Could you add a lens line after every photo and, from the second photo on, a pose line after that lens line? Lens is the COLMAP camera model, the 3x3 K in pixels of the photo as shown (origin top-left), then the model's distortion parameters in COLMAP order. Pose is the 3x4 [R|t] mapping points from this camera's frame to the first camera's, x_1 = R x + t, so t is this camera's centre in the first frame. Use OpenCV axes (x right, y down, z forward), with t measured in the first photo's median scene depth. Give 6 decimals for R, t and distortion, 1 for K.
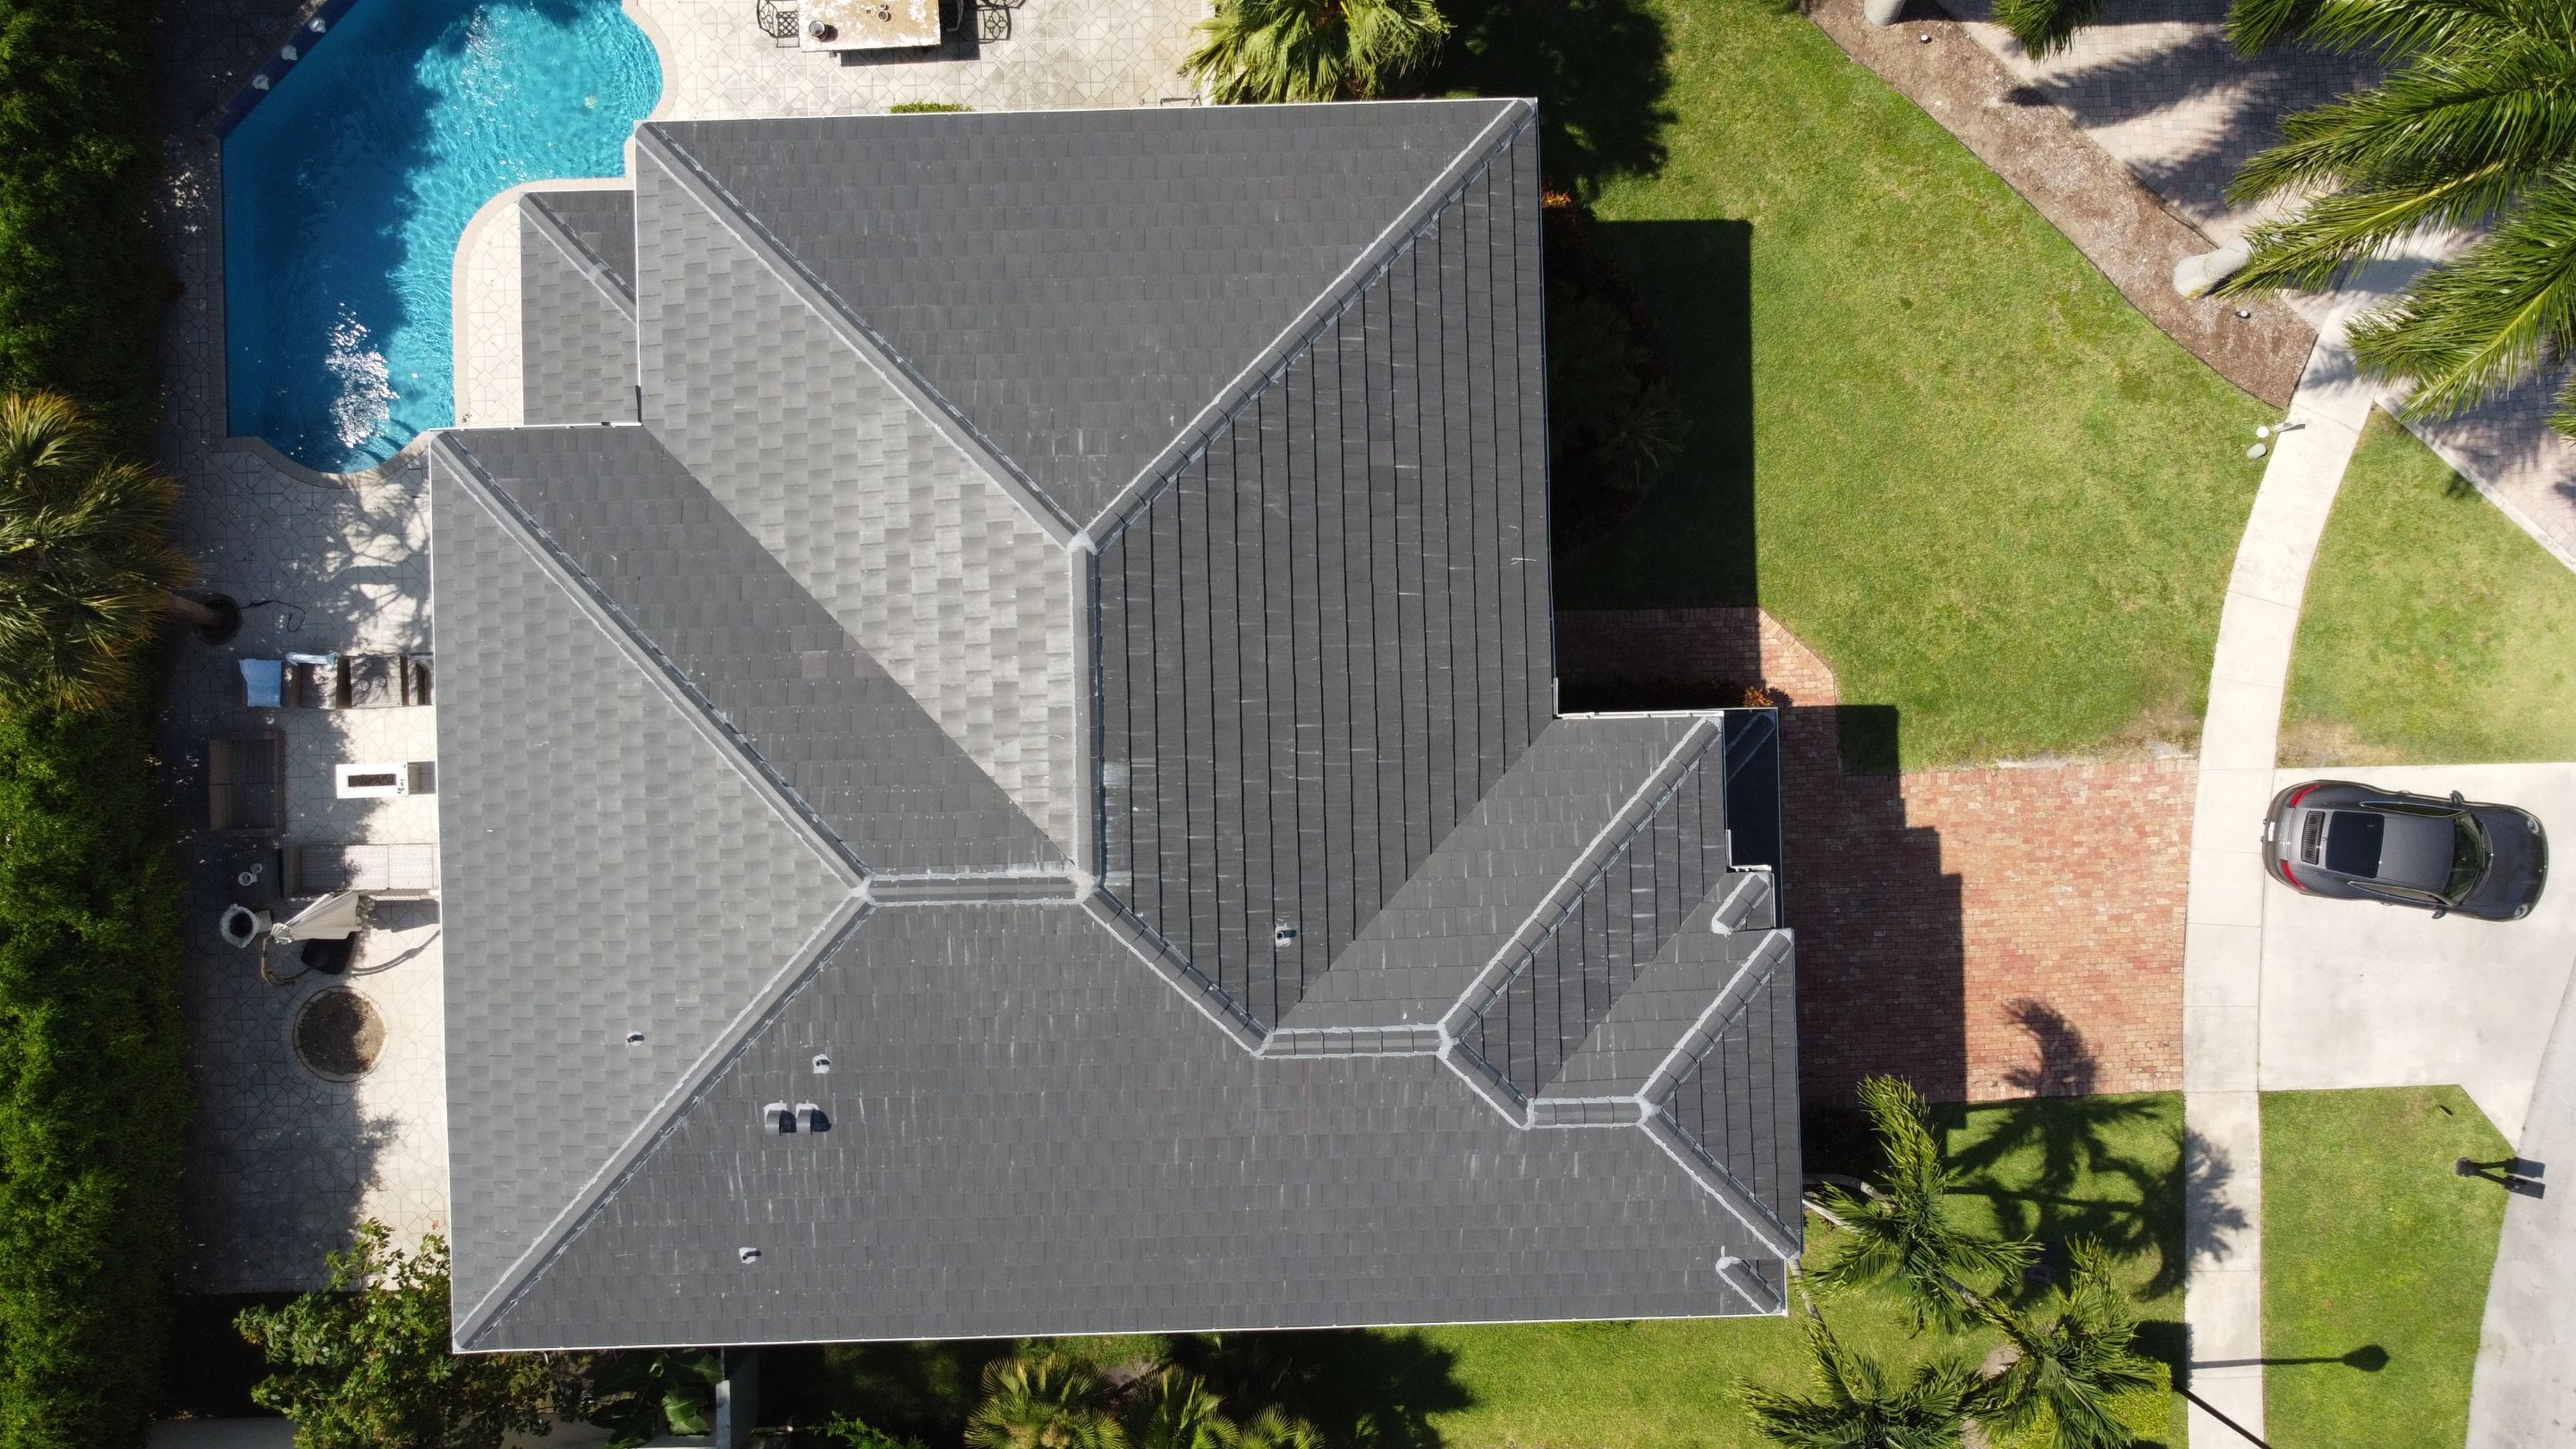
lens RADIAL K [[1943.6, 0, 1288.1], [0, 1943.6, 707.6], [0, 0, 1]] dist [0.004077, -0.004907]
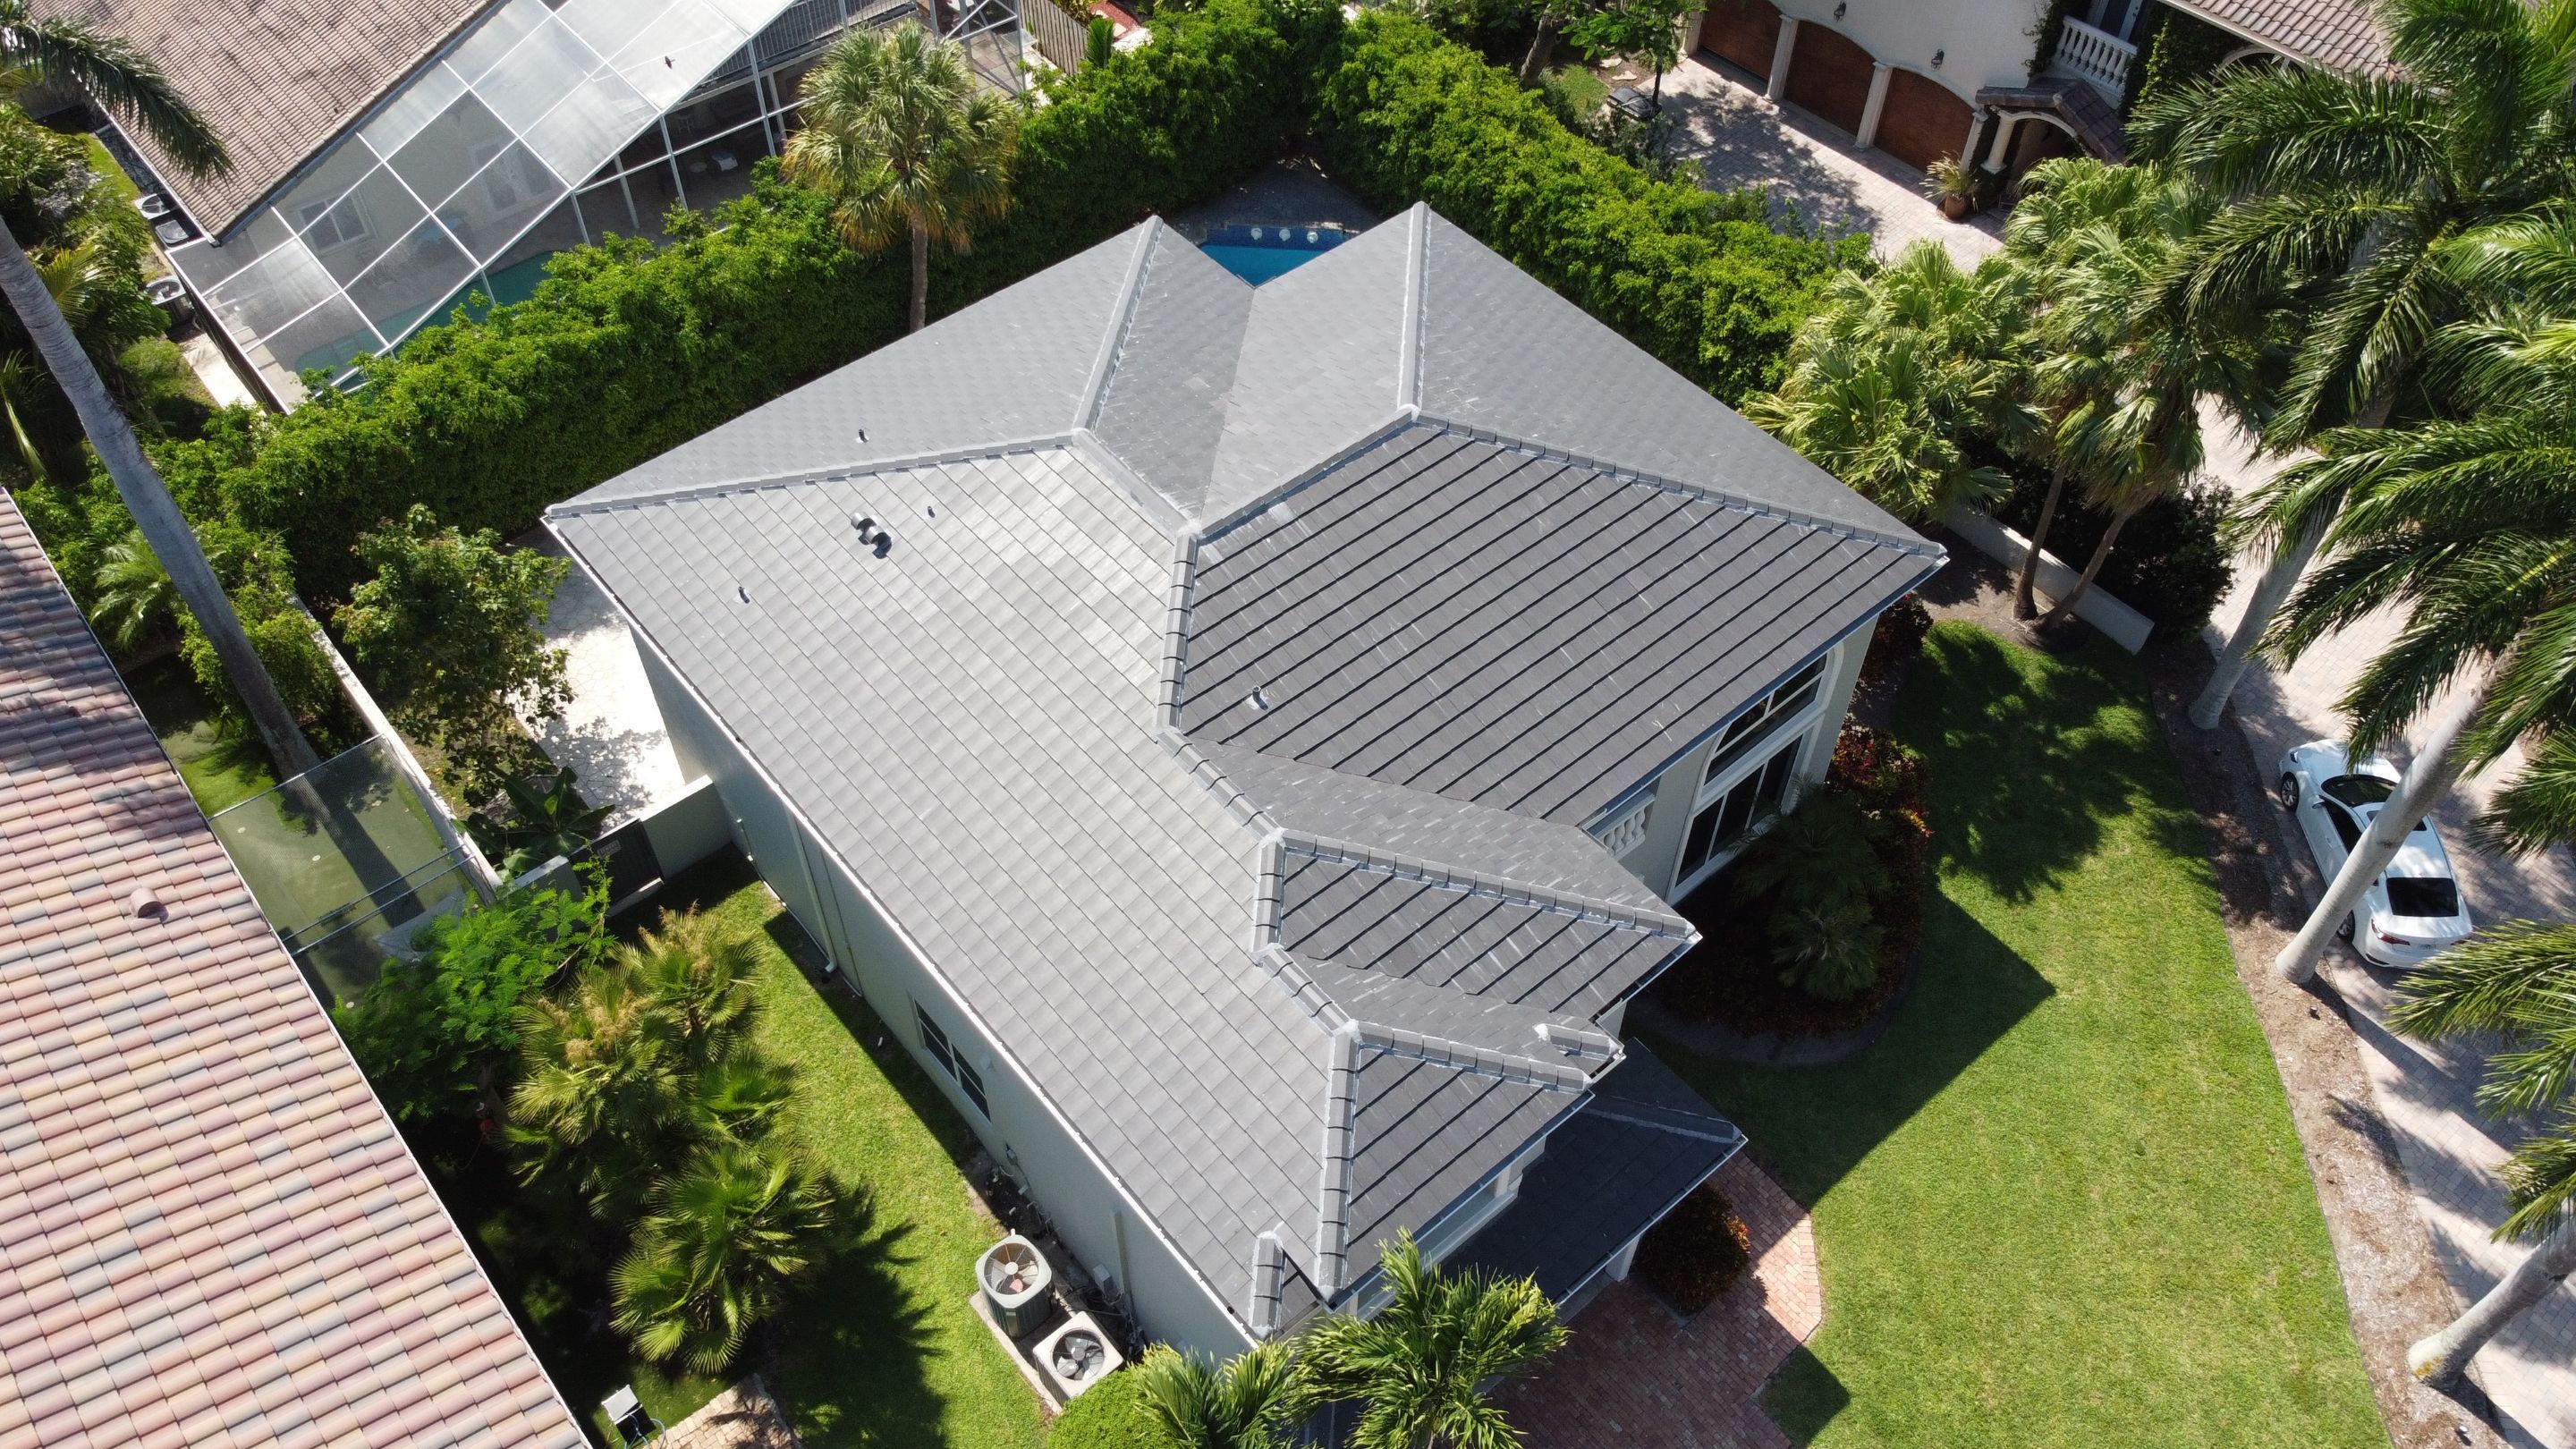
lens RADIAL K [[1943.6, 0, 1288.0], [0, 1943.6, 718.4], [0, 0, 1]] dist [0.004077, -0.004907]
pose [[0.626843, 0.593877, -0.504359, 0.412934], [-0.779145, 0.476678, -0.407078, 0.405950], [-0.001337, 0.648142, 0.761518, 0.138601]]
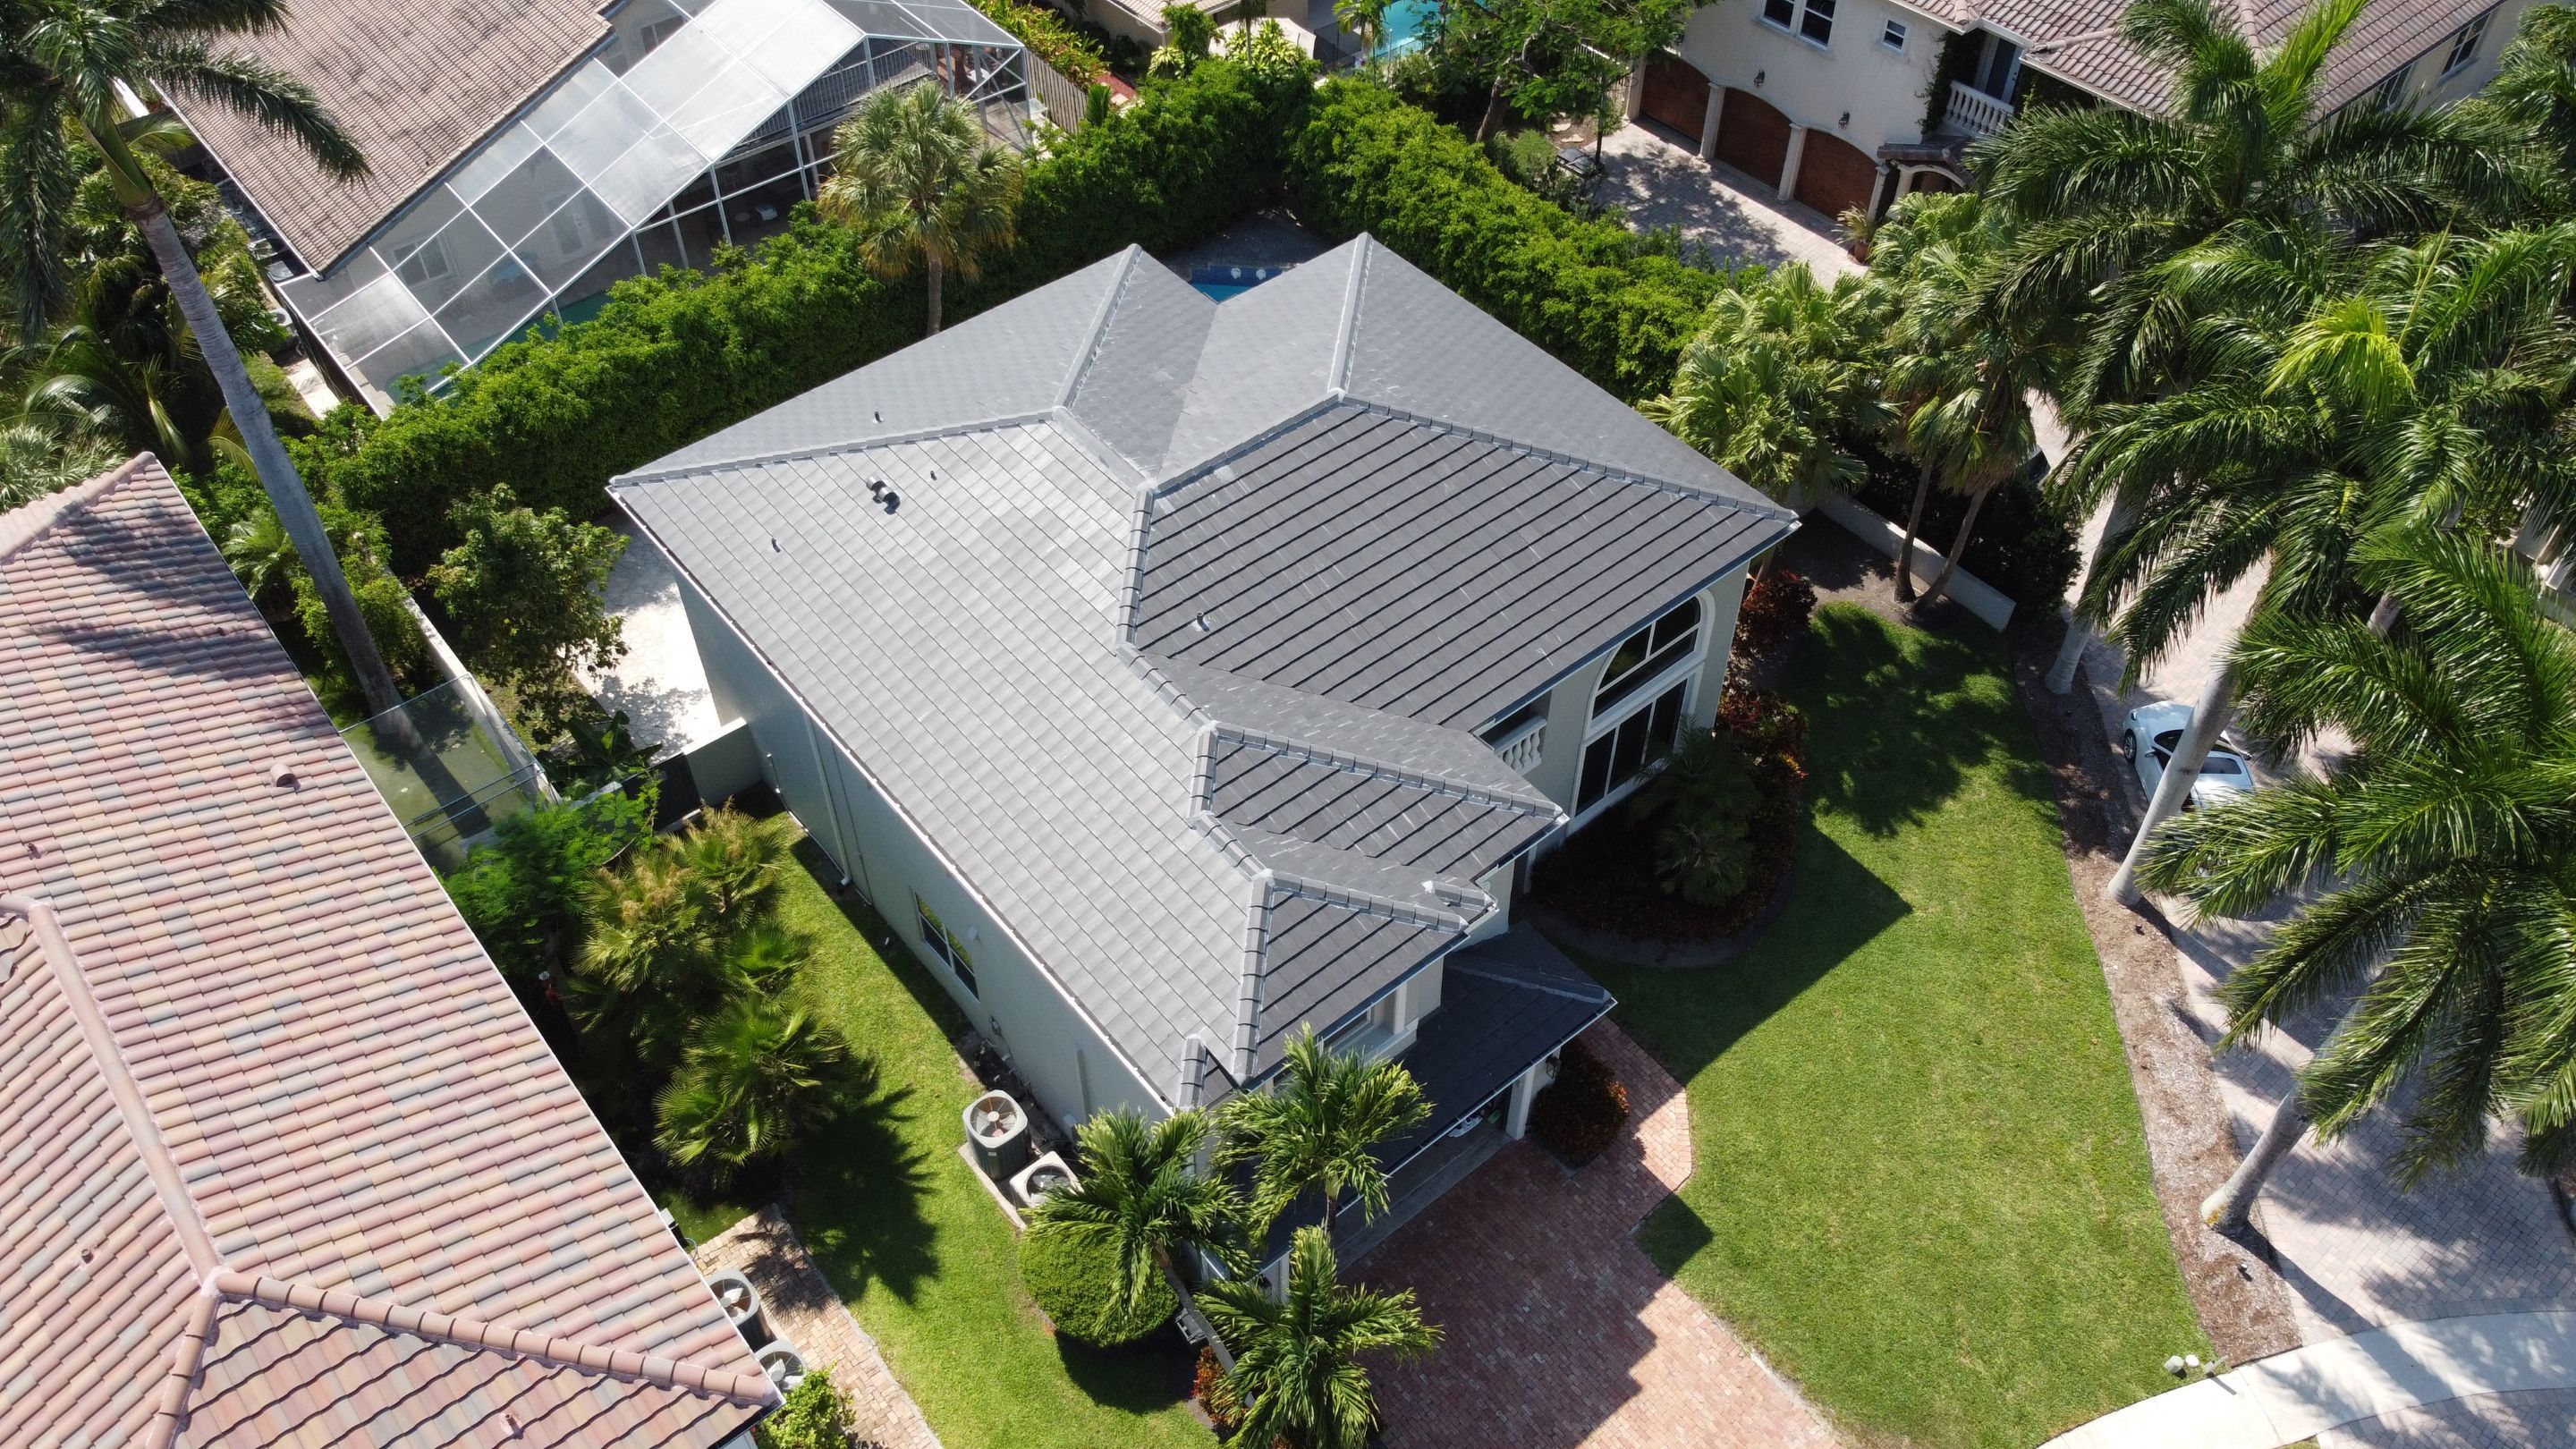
lens RADIAL K [[1943.6, 0, 1288.0], [0, 1943.6, 716.3], [0, 0, 1]] dist [0.004077, -0.004907]
pose [[0.616163, 0.572254, -0.541173, 0.568597], [-0.787585, 0.454075, -0.416566, 0.472735], [0.007352, 0.682892, 0.730482, 0.074082]]
